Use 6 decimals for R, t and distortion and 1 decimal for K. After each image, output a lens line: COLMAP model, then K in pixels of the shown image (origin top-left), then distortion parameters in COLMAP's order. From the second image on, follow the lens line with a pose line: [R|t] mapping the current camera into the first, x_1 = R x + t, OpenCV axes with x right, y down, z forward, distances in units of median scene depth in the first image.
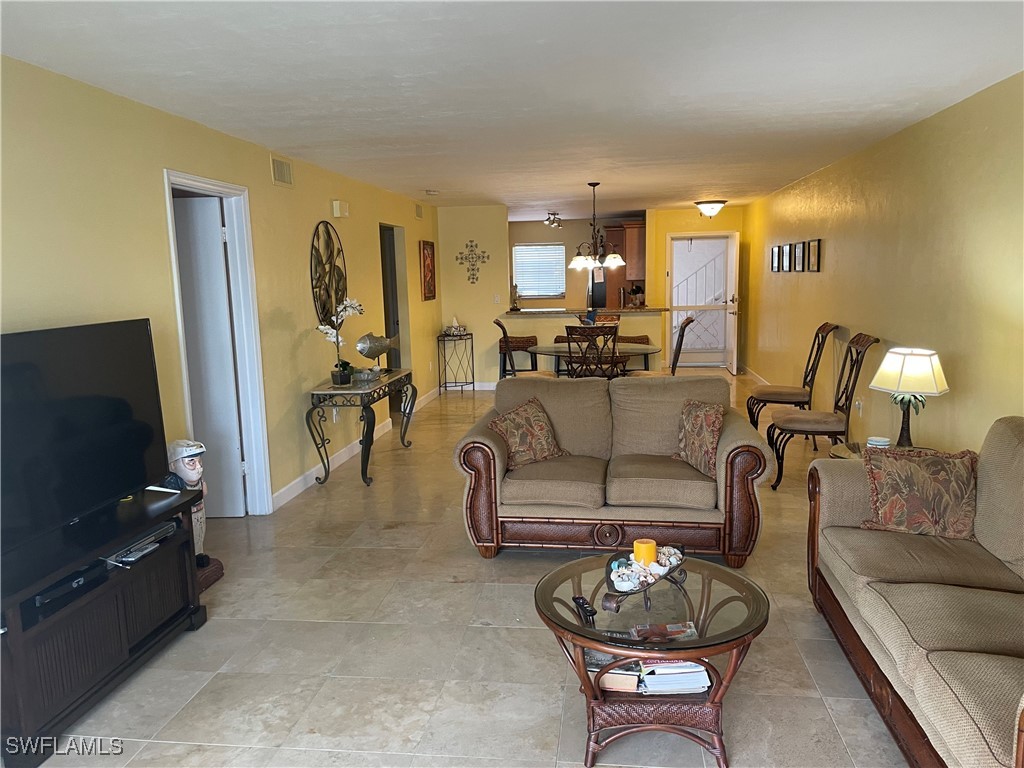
lens RADIAL K [[772.1, 0, 520.9], [0, 772.1, 387.9], [0, 0, 1]] dist [0.101415, -0.134067]
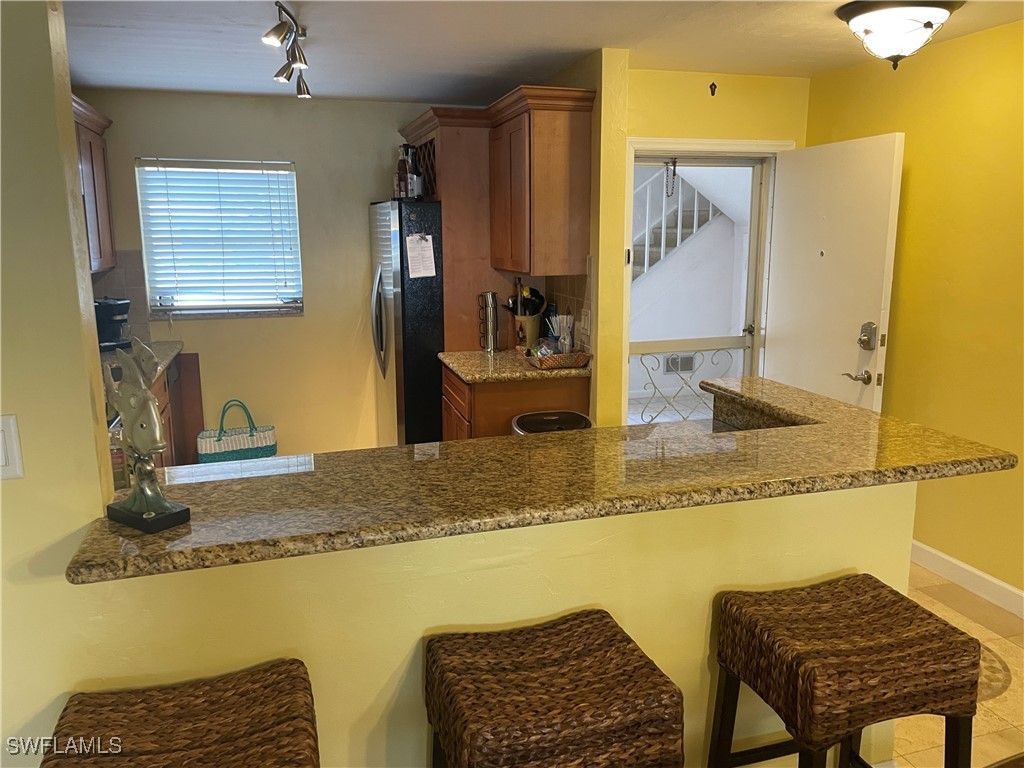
lens RADIAL K [[773.5, 0, 508.0], [0, 773.5, 376.7], [0, 0, 1]] dist [0.099157, -0.127808]
pose [[0.915770, -0.054549, 0.397983, -0.004294], [0.042388, 0.998328, 0.039299, -0.129683], [-0.399461, -0.019119, 0.916551, 0.832189]]
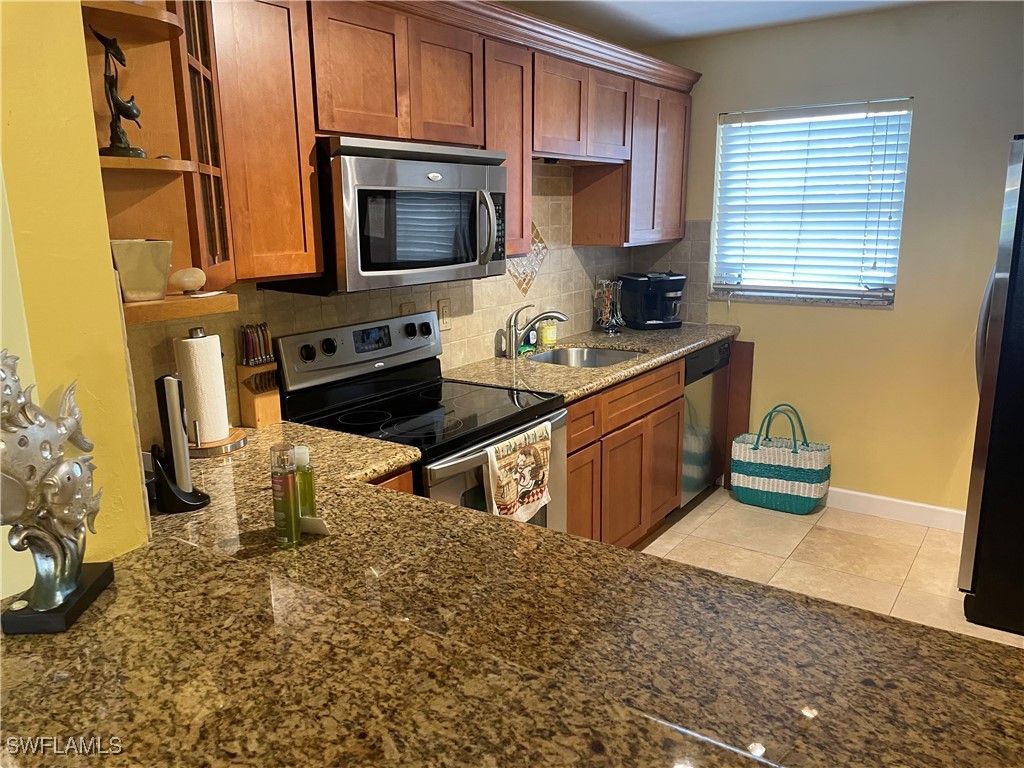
lens RADIAL K [[773.5, 0, 508.0], [0, 773.5, 376.7], [0, 0, 1]] dist [0.099157, -0.127808]
pose [[0.884317, 0.109898, -0.453769, 0.088813], [-0.074936, 0.992711, 0.094387, -0.144675], [0.460834, -0.049465, 0.886107, 0.931098]]
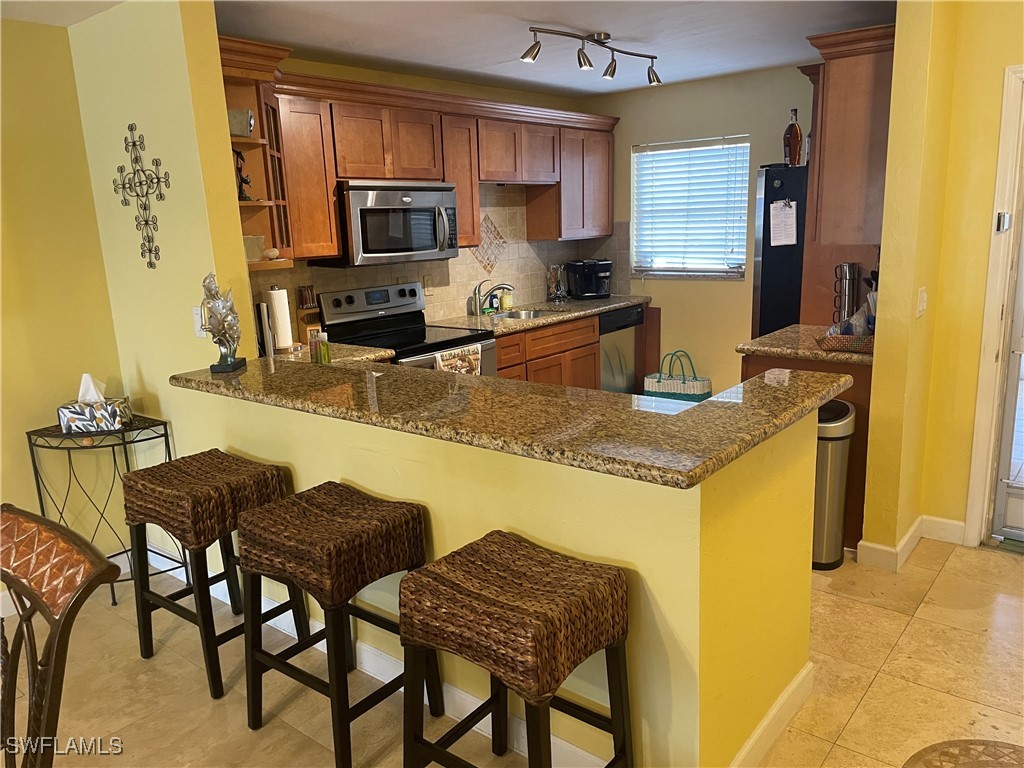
lens RADIAL K [[772.1, 0, 520.9], [0, 772.1, 387.9], [0, 0, 1]] dist [0.101415, -0.134067]
pose [[0.850795, 0.108850, -0.514101, 0.230757], [-0.061313, 0.992192, 0.108608, -0.130383], [0.521909, -0.060882, 0.850825, 0.807165]]
